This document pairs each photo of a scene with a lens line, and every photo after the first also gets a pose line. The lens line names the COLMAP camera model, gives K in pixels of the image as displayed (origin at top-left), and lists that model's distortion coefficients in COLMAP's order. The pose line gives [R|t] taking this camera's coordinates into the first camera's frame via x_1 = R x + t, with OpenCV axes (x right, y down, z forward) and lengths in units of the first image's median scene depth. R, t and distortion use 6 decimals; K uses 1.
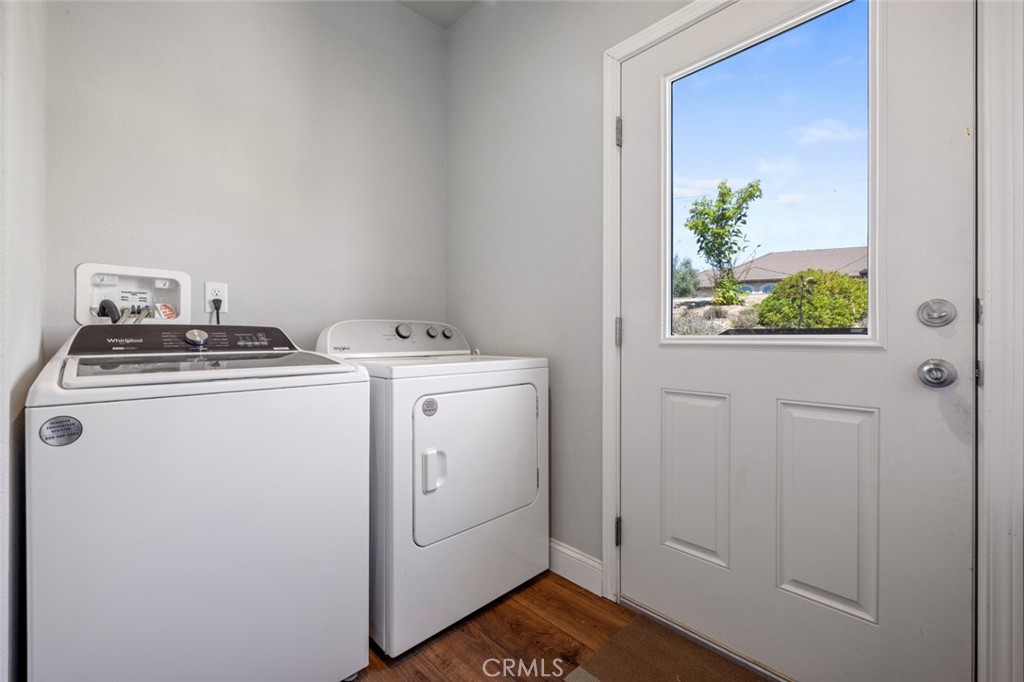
lens RADIAL K [[435.2, 0, 511.1], [0, 435.2, 336.9], [0, 0, 1]] dist [0.001498, 0.000171]
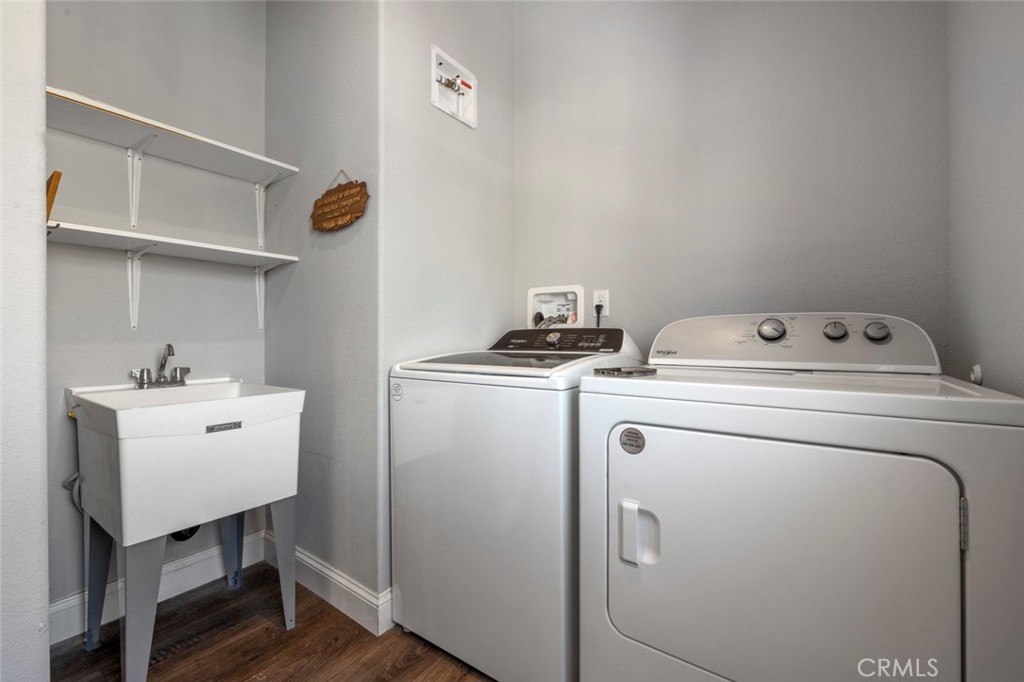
lens RADIAL K [[429.6, 0, 512.0], [0, 429.6, 341.0], [0, 0, 1]] dist [-0.002583, -0.000376]
pose [[0.180360, 0.007210, -0.983574, 0.405103], [0.001271, 0.999971, 0.007563, -0.001984], [0.983600, -0.002614, 0.180346, 0.624213]]
